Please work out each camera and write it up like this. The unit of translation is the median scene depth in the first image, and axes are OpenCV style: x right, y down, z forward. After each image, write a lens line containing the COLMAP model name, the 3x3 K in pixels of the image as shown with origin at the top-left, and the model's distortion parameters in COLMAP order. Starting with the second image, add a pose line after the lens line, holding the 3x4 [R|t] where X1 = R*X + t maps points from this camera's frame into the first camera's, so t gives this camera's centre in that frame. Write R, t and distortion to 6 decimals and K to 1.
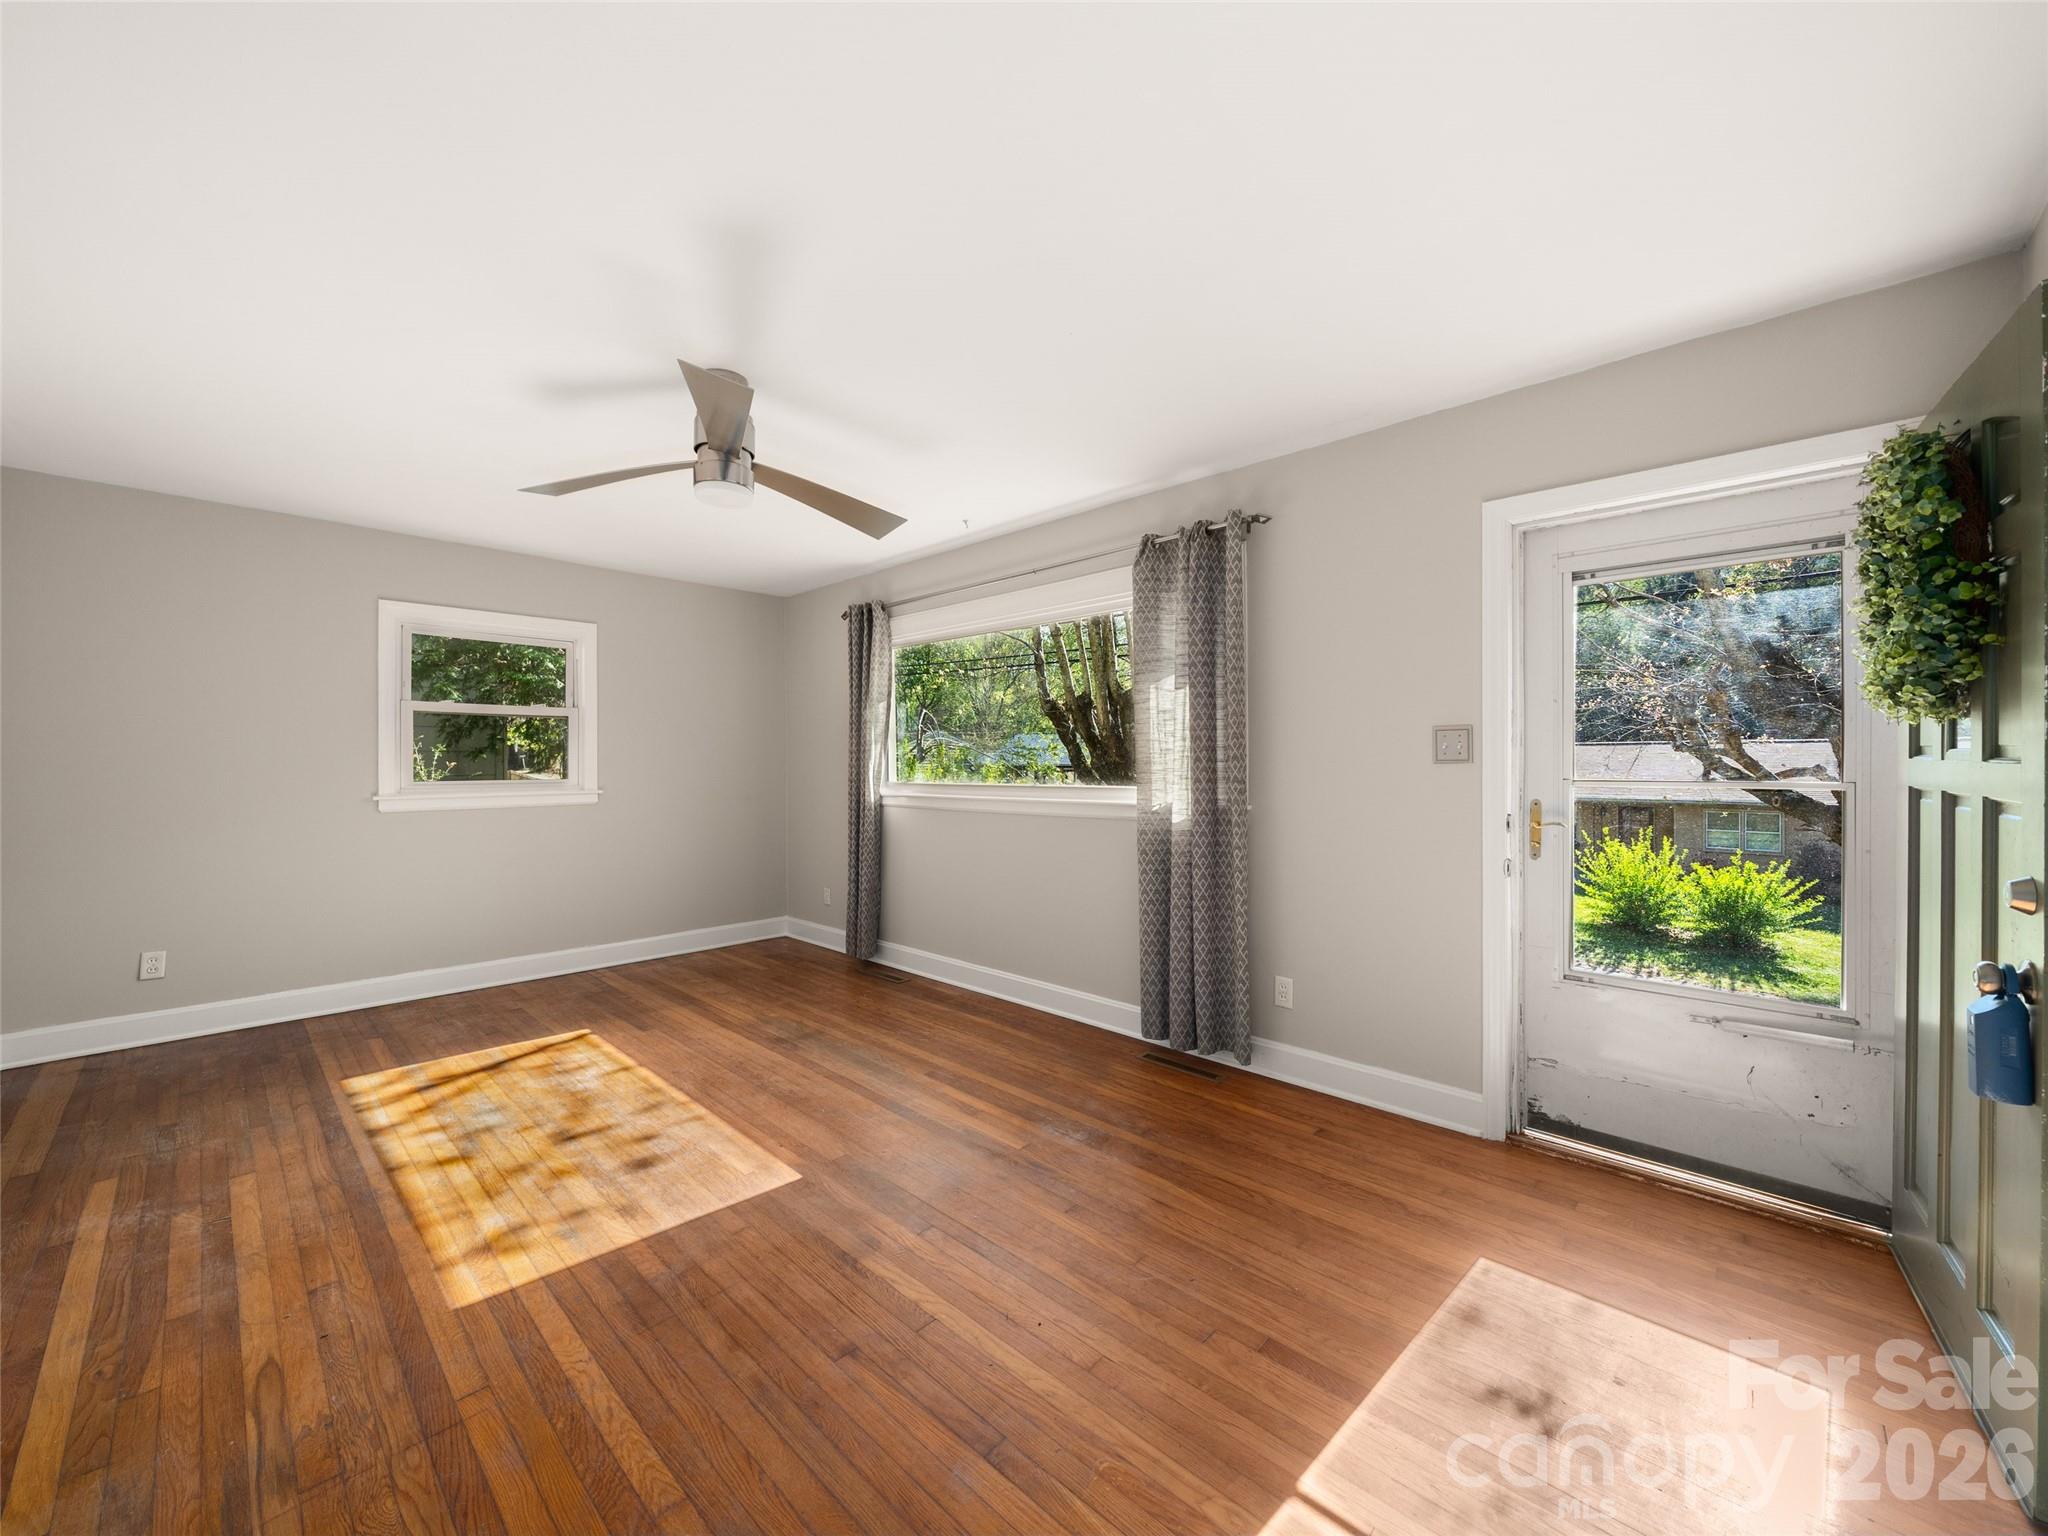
lens RADIAL K [[792.7, 0, 1020.3], [0, 792.7, 757.2], [0, 0, 1]] dist [-0.002462, -0.000280]
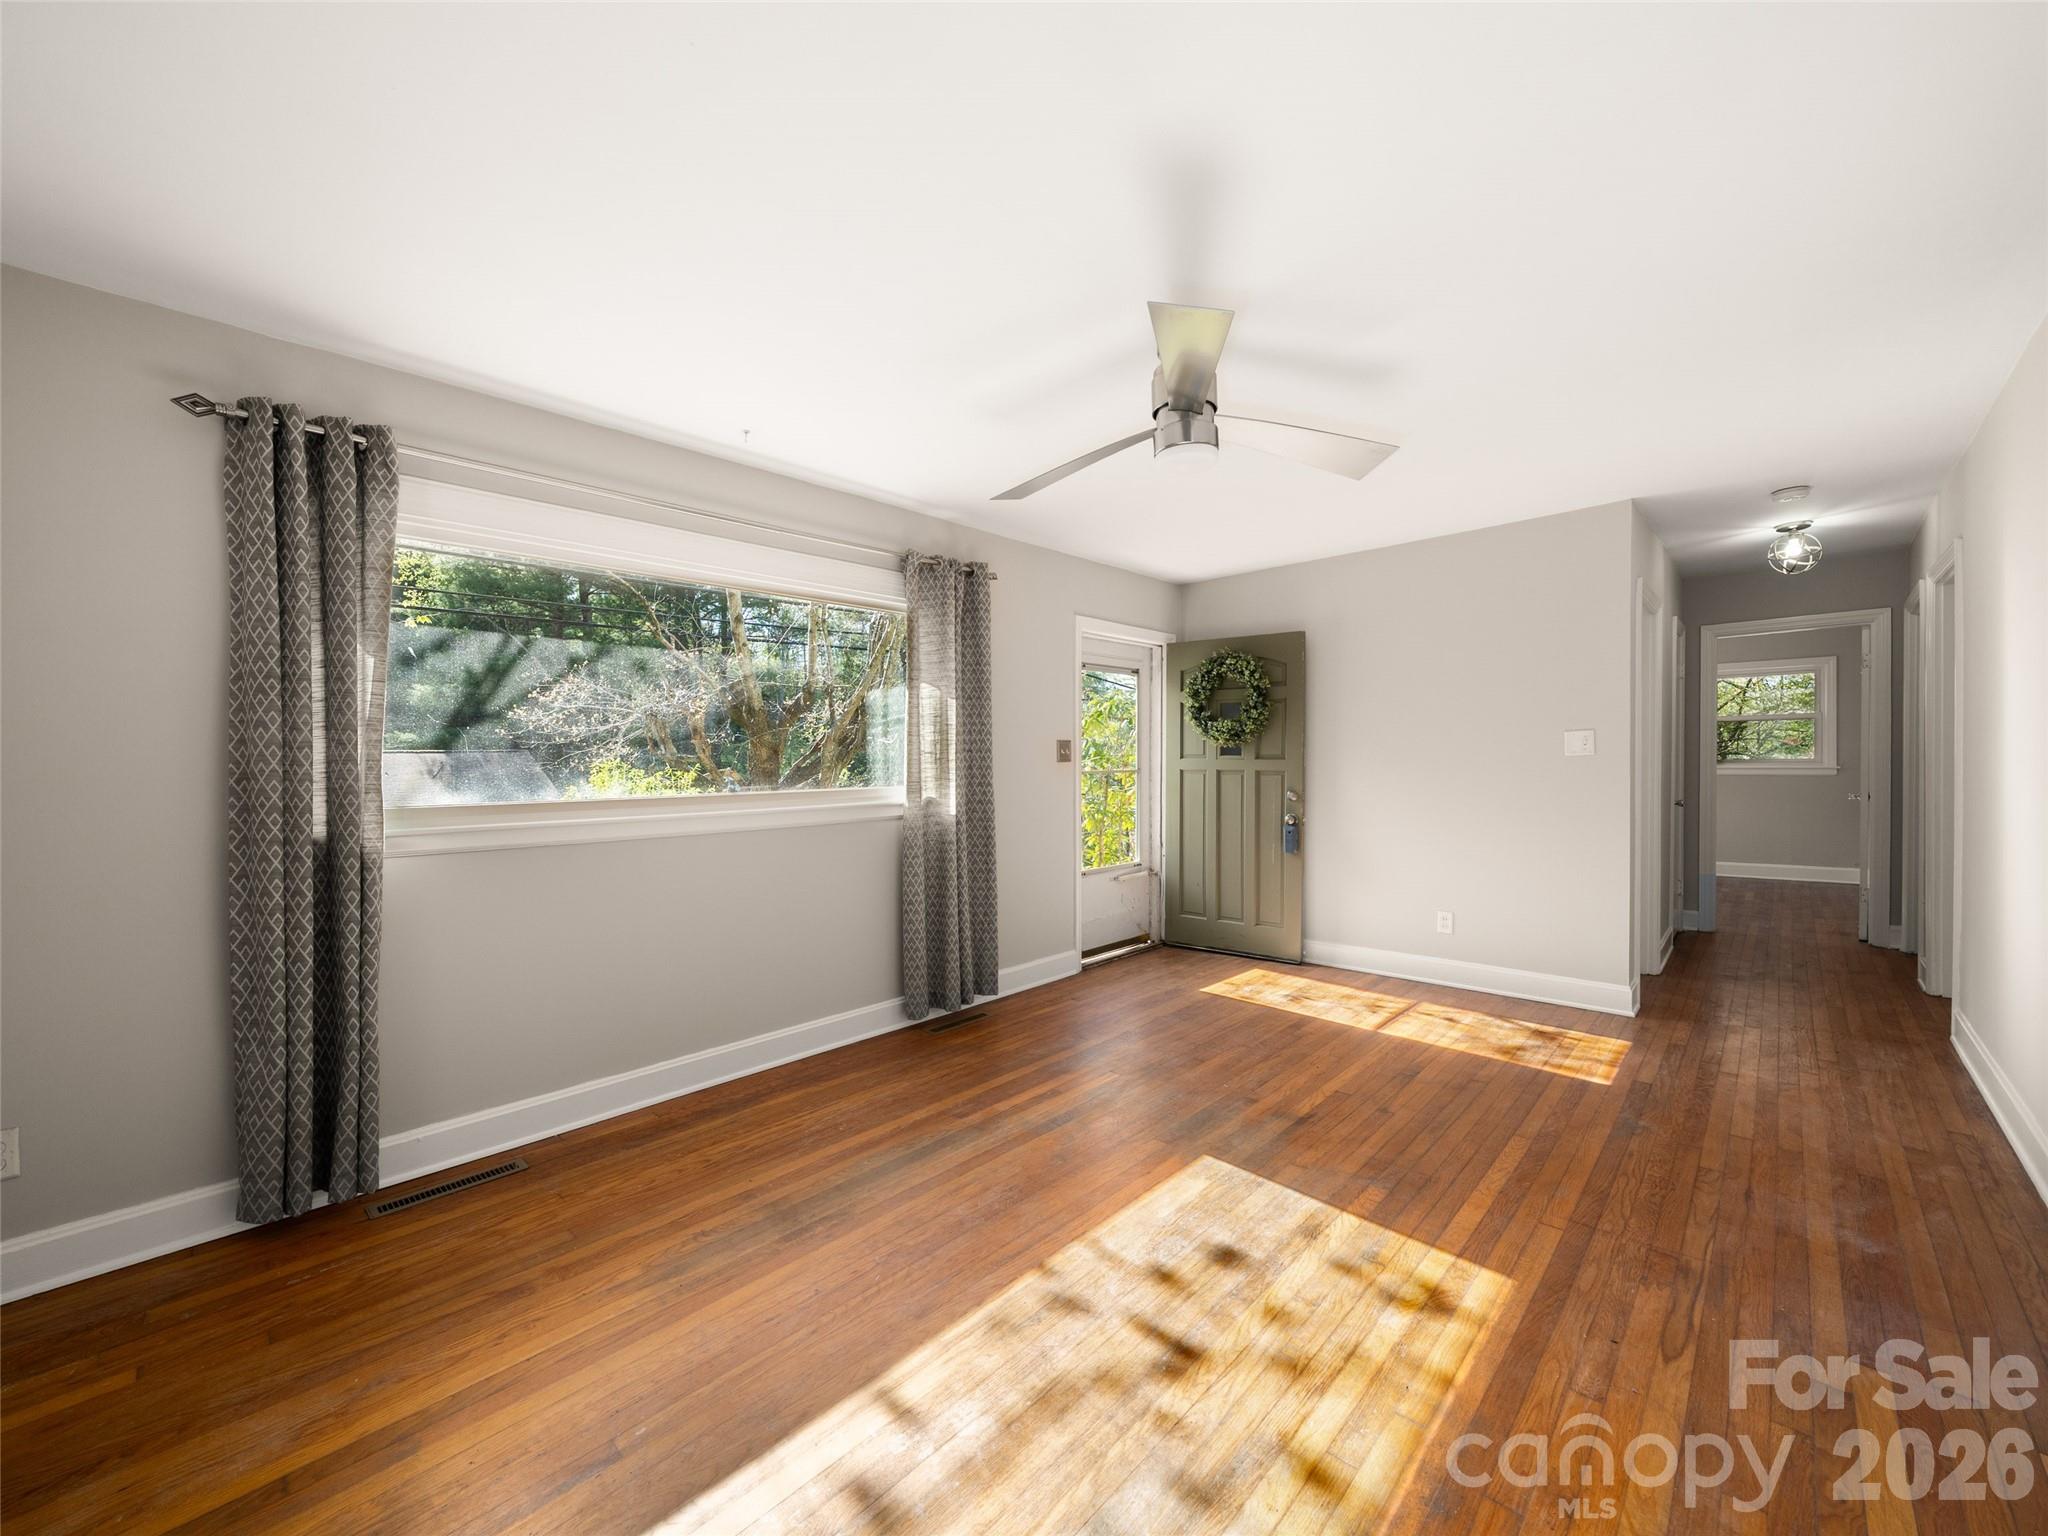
lens RADIAL K [[799.0, 0, 1024.0], [0, 799.0, 768.0], [0, 0, 1]] dist [-0.011439, -0.000057]
pose [[-0.003250, -0.002335, 0.999992, -1.155267], [0.006633, 0.999975, 0.002357, 0.015287], [-0.999973, 0.006640, -0.003234, 1.078784]]
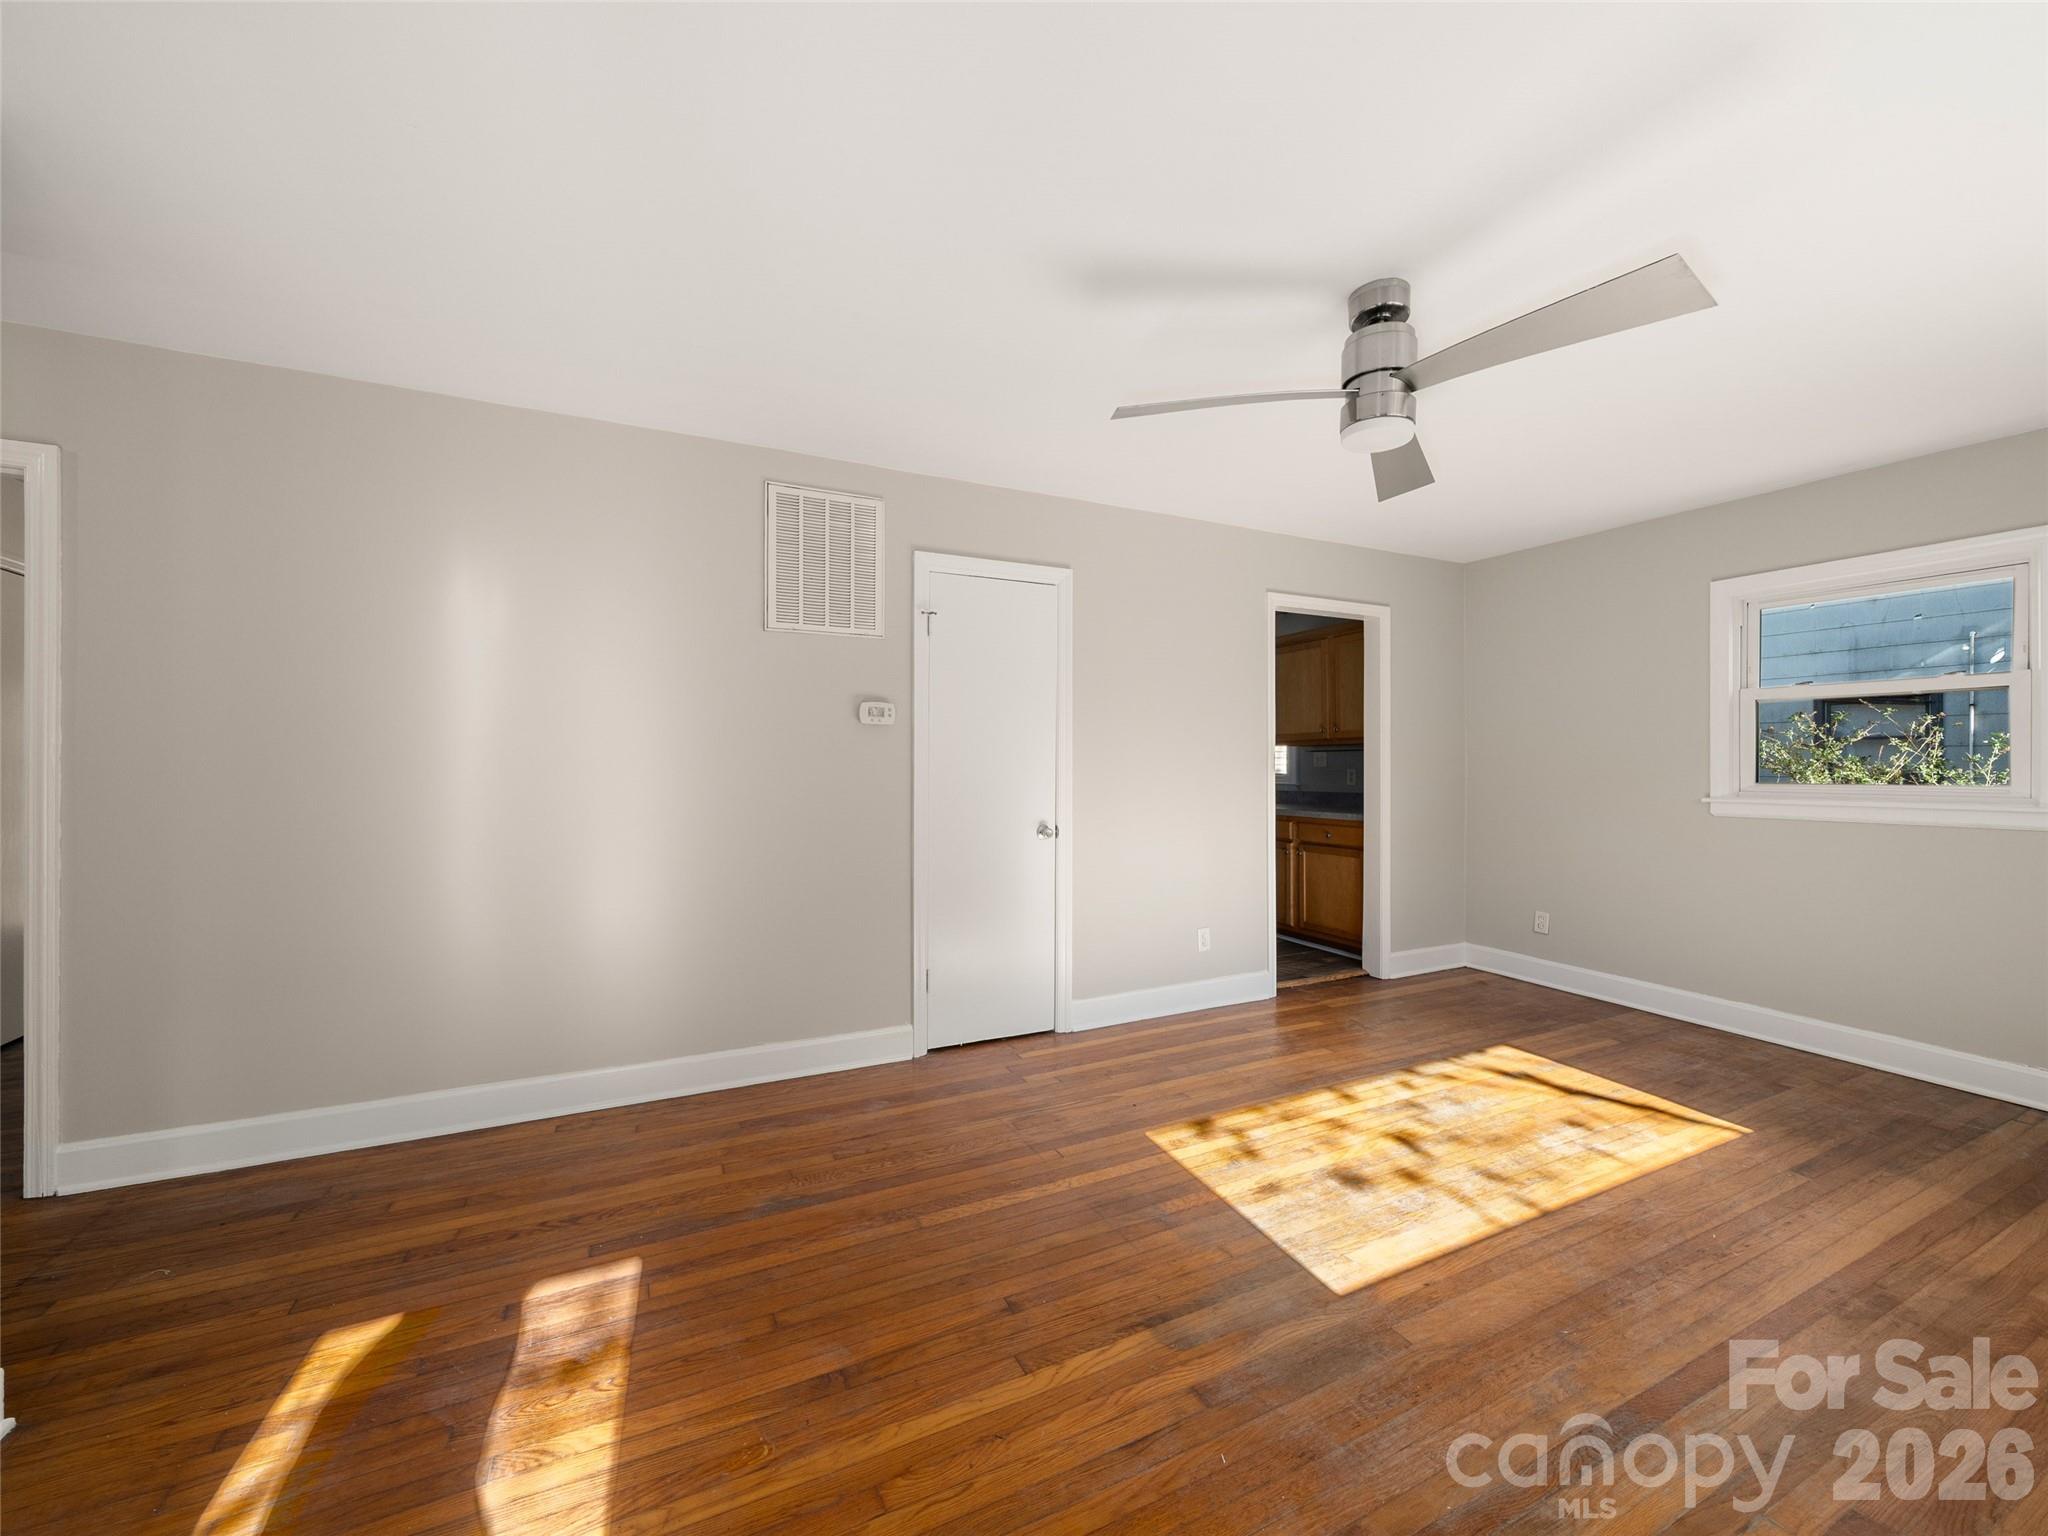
lens RADIAL K [[792.7, 0, 1020.3], [0, 792.7, 757.2], [0, 0, 1]] dist [-0.002462, -0.000280]
pose [[-0.352091, -0.008770, -0.935925, 0.485024], [0.007333, 0.999900, -0.012129, 0.011721], [0.935937, -0.011134, -0.351991, 0.858841]]
